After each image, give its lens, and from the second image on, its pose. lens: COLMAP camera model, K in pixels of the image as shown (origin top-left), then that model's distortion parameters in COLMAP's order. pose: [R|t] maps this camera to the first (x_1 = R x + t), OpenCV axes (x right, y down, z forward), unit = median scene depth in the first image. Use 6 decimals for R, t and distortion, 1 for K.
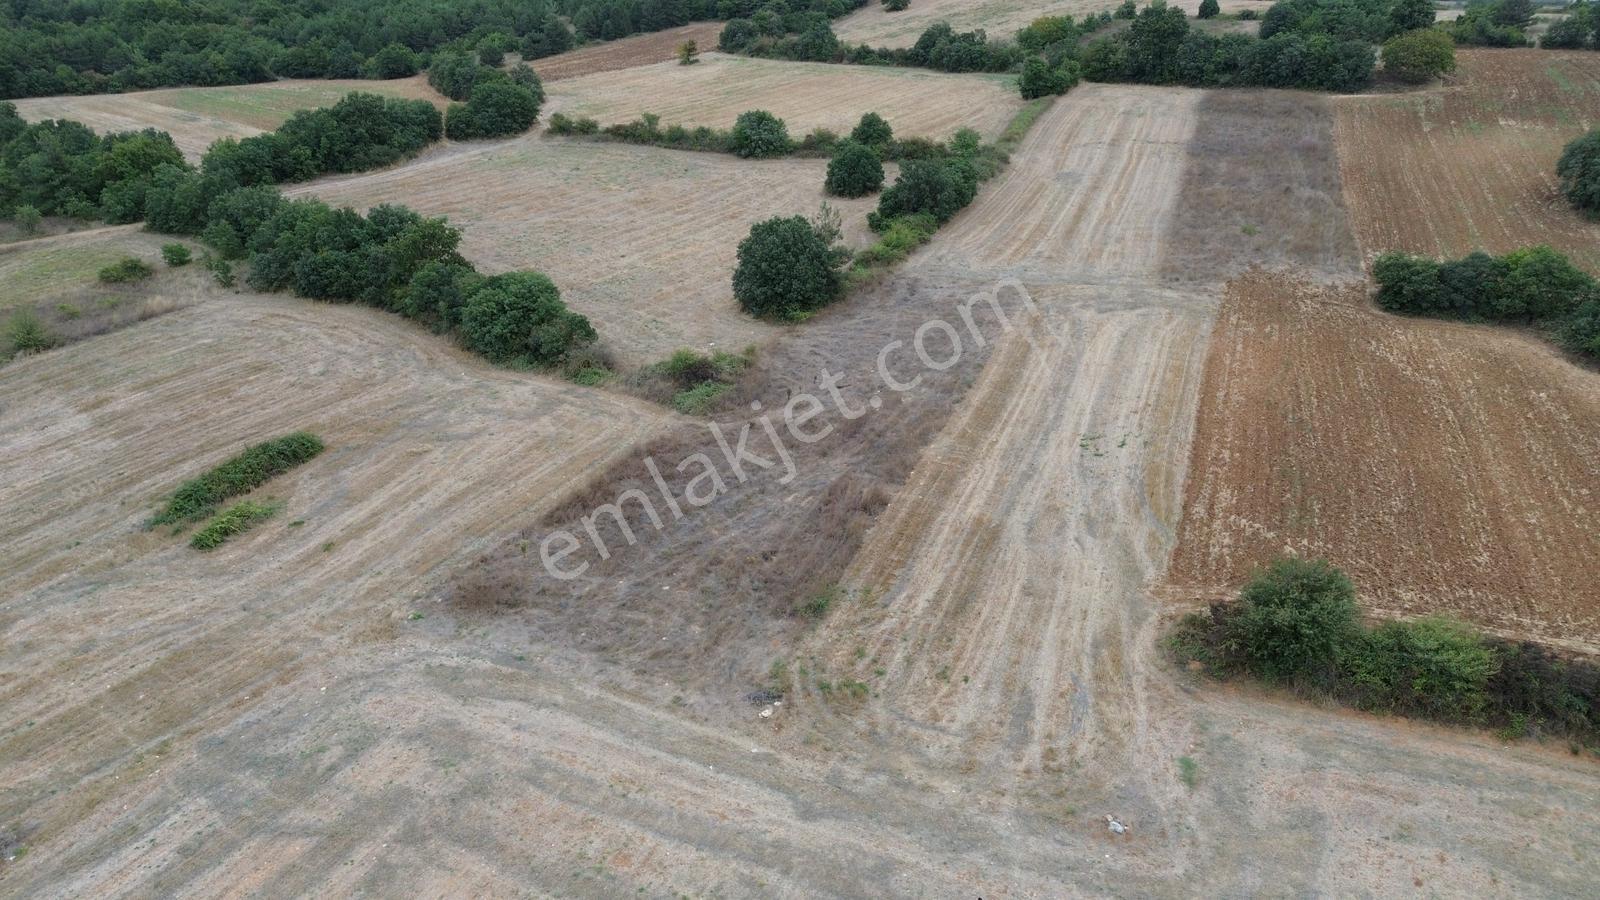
lens RADIAL K [[1131.0, 0, 799.2], [0, 1131.0, 449.4], [0, 0, 1]] dist [0.075492, -0.076213]
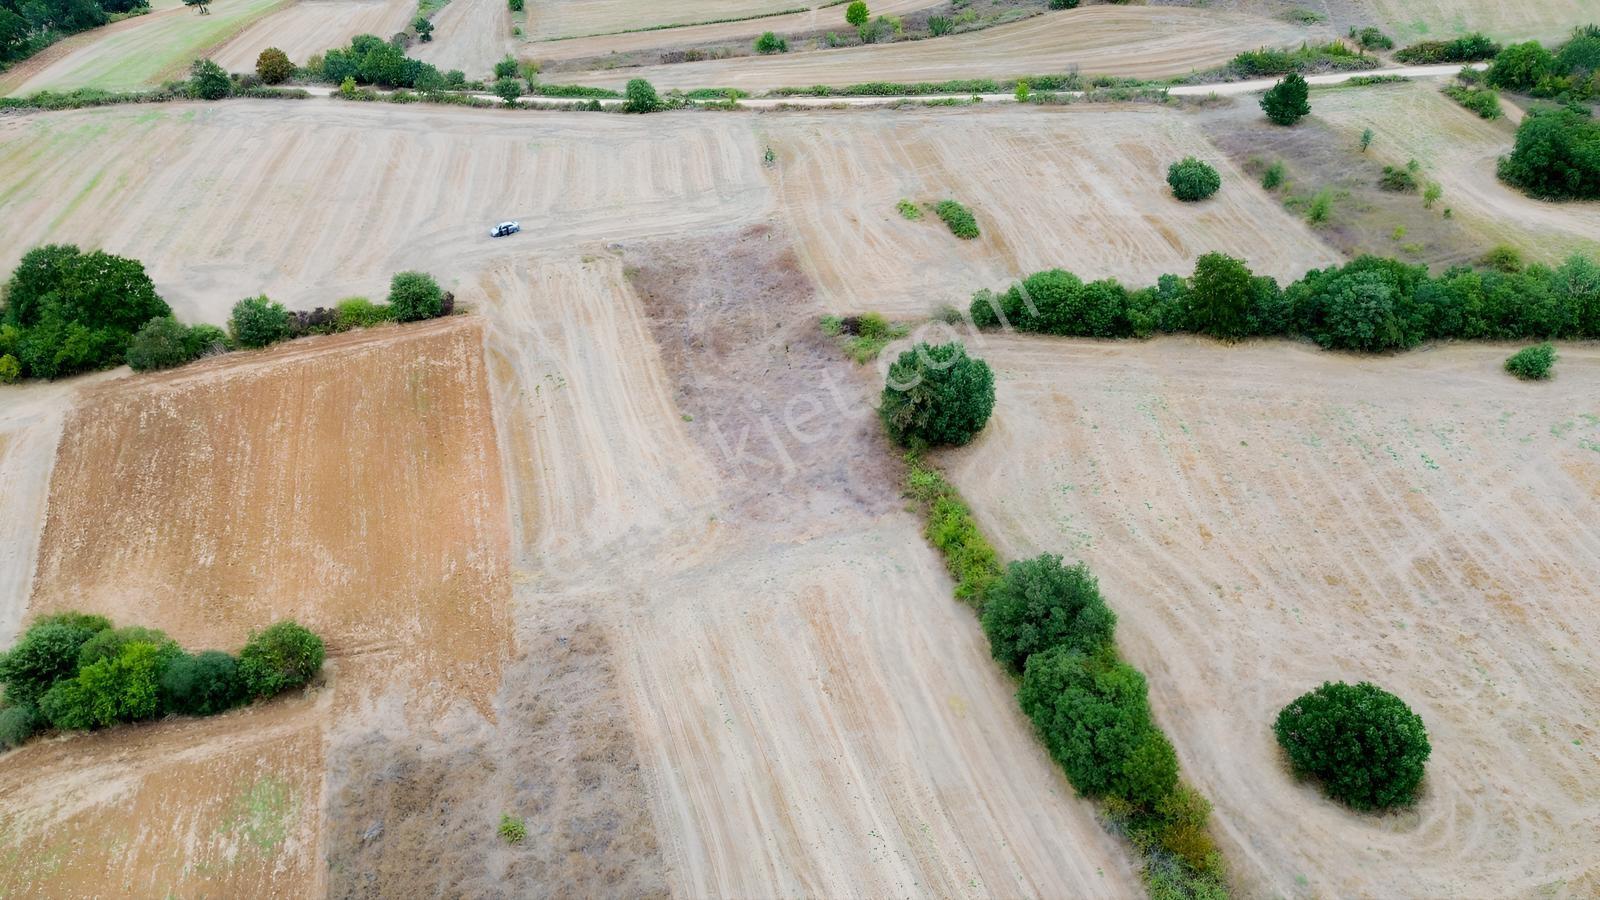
lens RADIAL K [[1131.0, 0, 799.2], [0, 1131.0, 449.4], [0, 0, 1]] dist [0.075492, -0.076213]
pose [[-0.788993, 0.380485, -0.482412, 0.784944], [-0.209082, 0.572037, 0.793132, -1.223699], [0.577733, 0.726639, -0.371781, 1.883661]]
